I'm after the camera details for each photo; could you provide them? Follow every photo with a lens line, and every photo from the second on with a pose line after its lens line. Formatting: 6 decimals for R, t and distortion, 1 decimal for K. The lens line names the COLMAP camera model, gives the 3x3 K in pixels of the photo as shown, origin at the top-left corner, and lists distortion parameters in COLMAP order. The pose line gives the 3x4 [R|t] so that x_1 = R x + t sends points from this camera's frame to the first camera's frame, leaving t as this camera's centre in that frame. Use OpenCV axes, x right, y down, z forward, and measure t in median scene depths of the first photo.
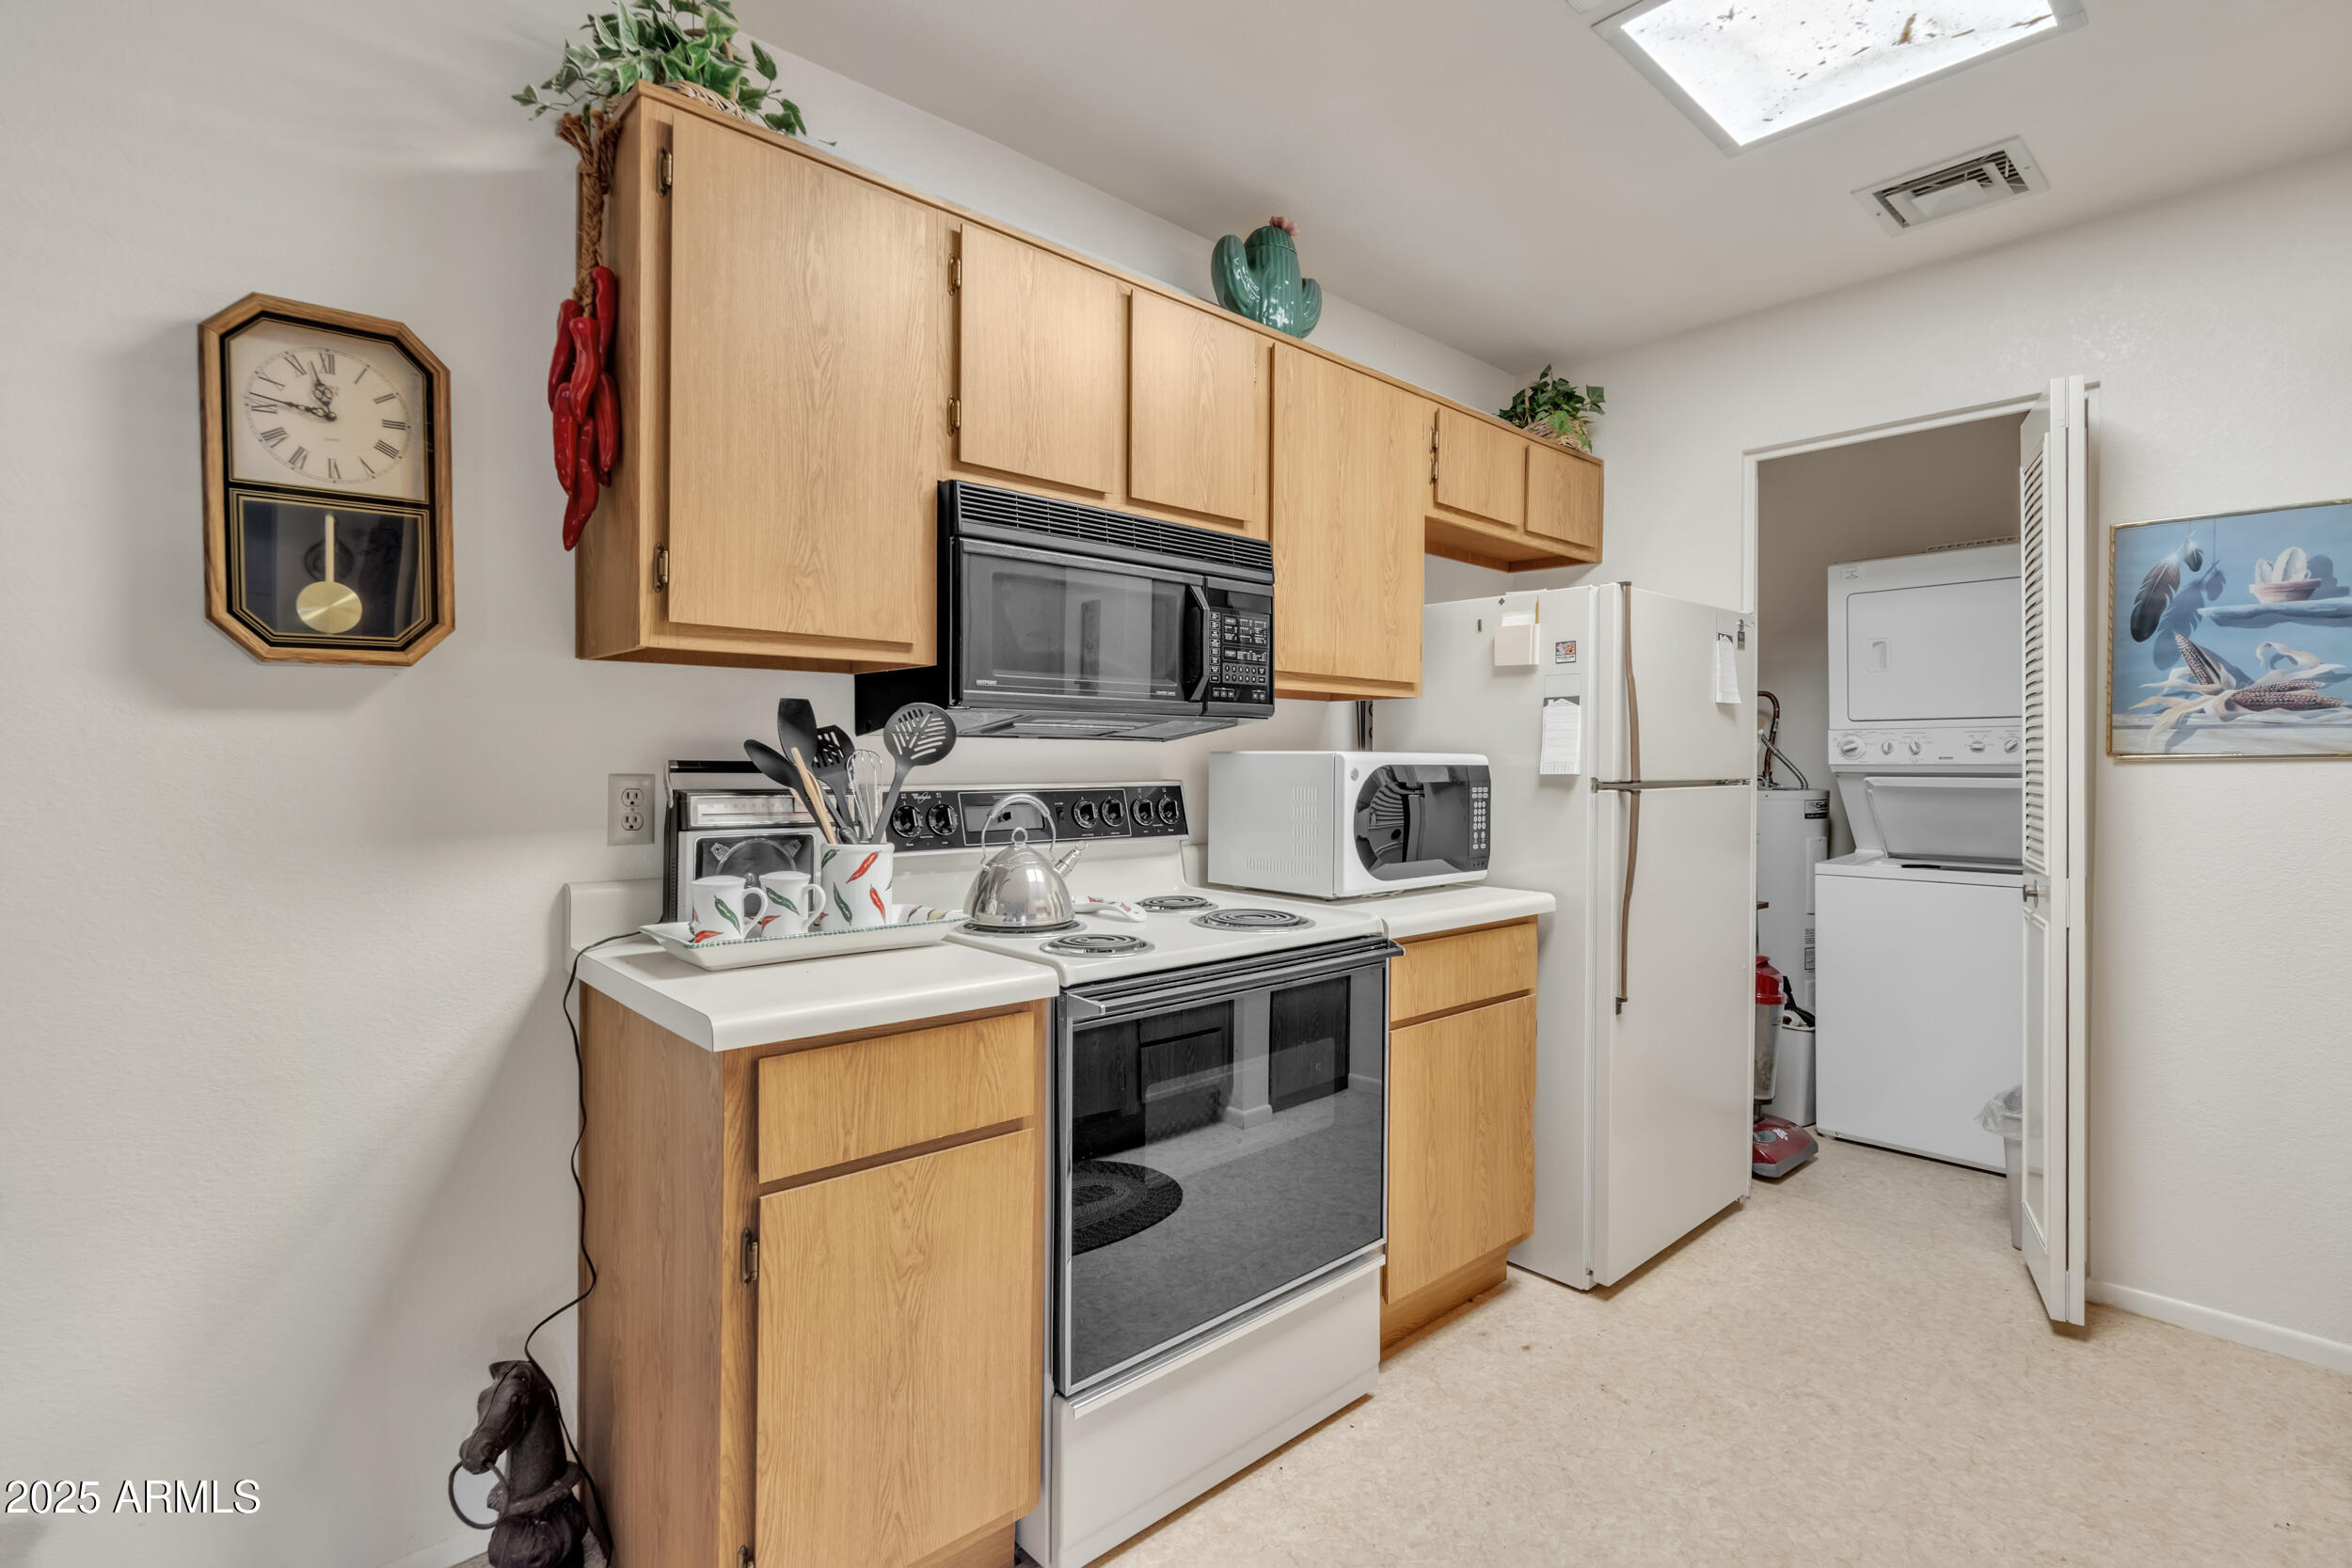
lens RADIAL K [[1124.6, 0, 1174.2], [0, 1124.6, 773.7], [0, 0, 1]] dist [0.000180, 0.000024]
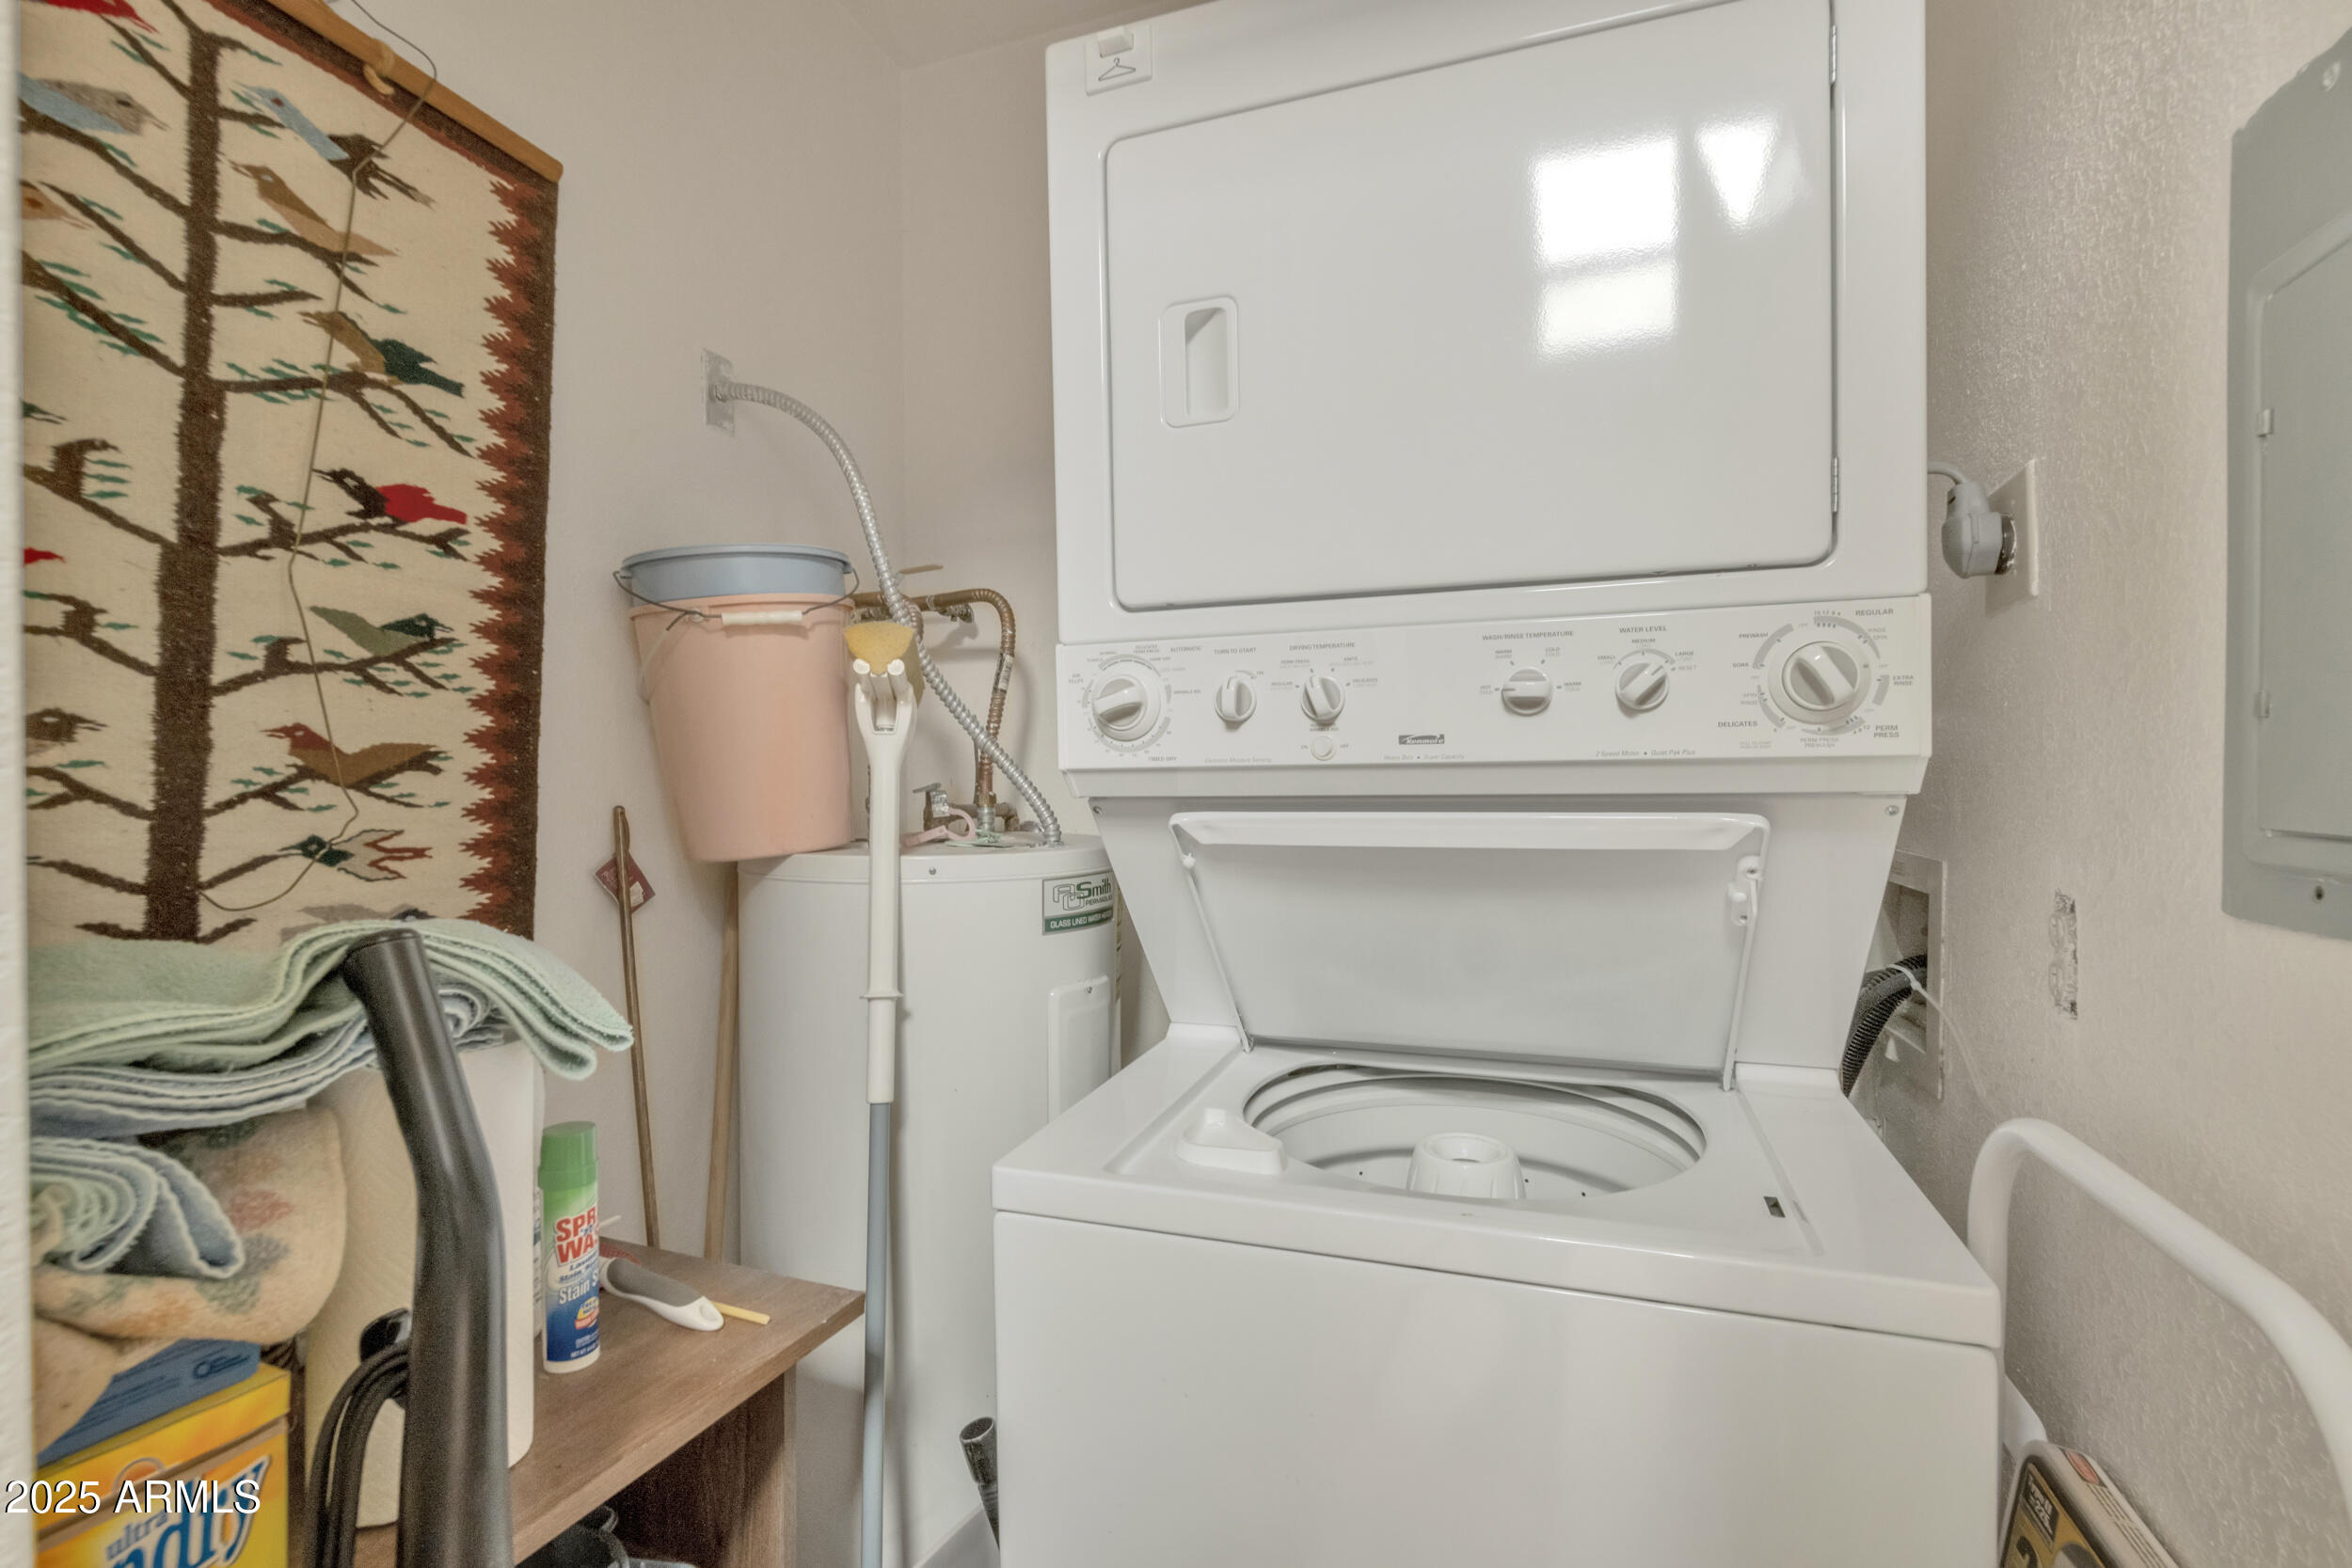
lens RADIAL K [[1124.6, 0, 1178.8], [0, 1124.6, 787.4], [0, 0, 1]] dist [0.000180, 0.000024]
pose [[0.885899, 0.003844, 0.463862, 0.489112], [0.003914, 0.999868, -0.015762, 0.001196], [-0.463862, 0.015779, 0.885767, 0.755403]]
